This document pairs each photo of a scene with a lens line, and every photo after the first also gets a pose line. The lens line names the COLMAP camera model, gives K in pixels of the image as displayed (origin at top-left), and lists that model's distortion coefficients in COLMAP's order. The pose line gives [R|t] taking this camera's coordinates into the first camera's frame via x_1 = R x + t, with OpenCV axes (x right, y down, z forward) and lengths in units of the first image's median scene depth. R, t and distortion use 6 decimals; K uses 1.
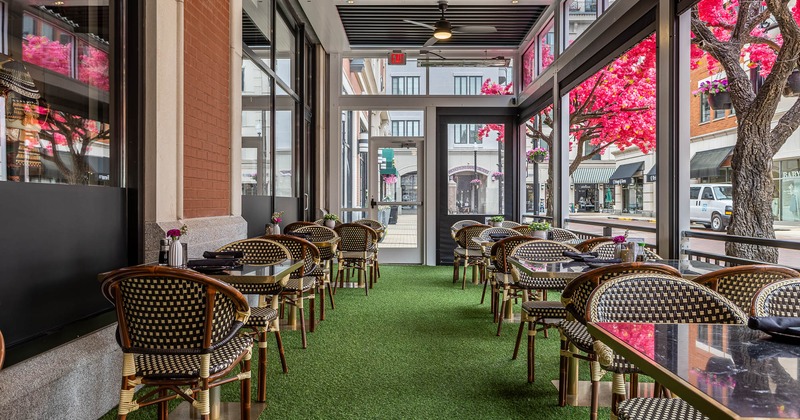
lens RADIAL K [[606.7, 0, 399.8], [0, 606.7, 207.8], [0, 0, 1]] dist [0.002882, 0.000618]
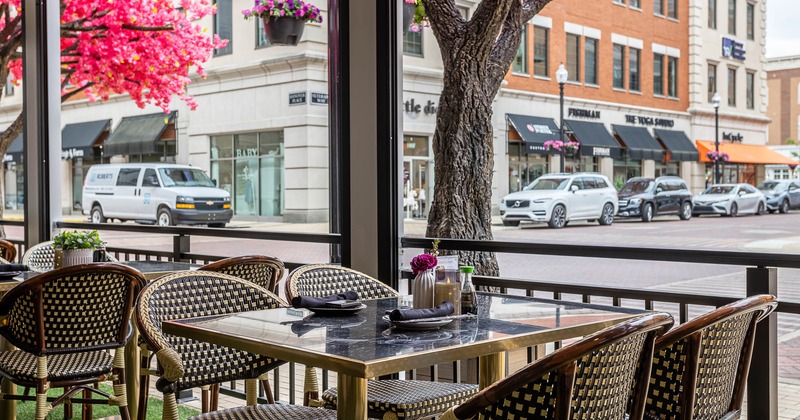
lens RADIAL K [[889.2, 0, 400.9], [0, 889.2, 207.9], [0, 0, 1]] dist [0.027024, 0.000000]
pose [[0.683354, -0.019449, 0.729828, -0.032491], [0.013435, 0.999811, 0.014064, -0.000068], [-0.729963, 0.000194, 0.683486, 0.113558]]
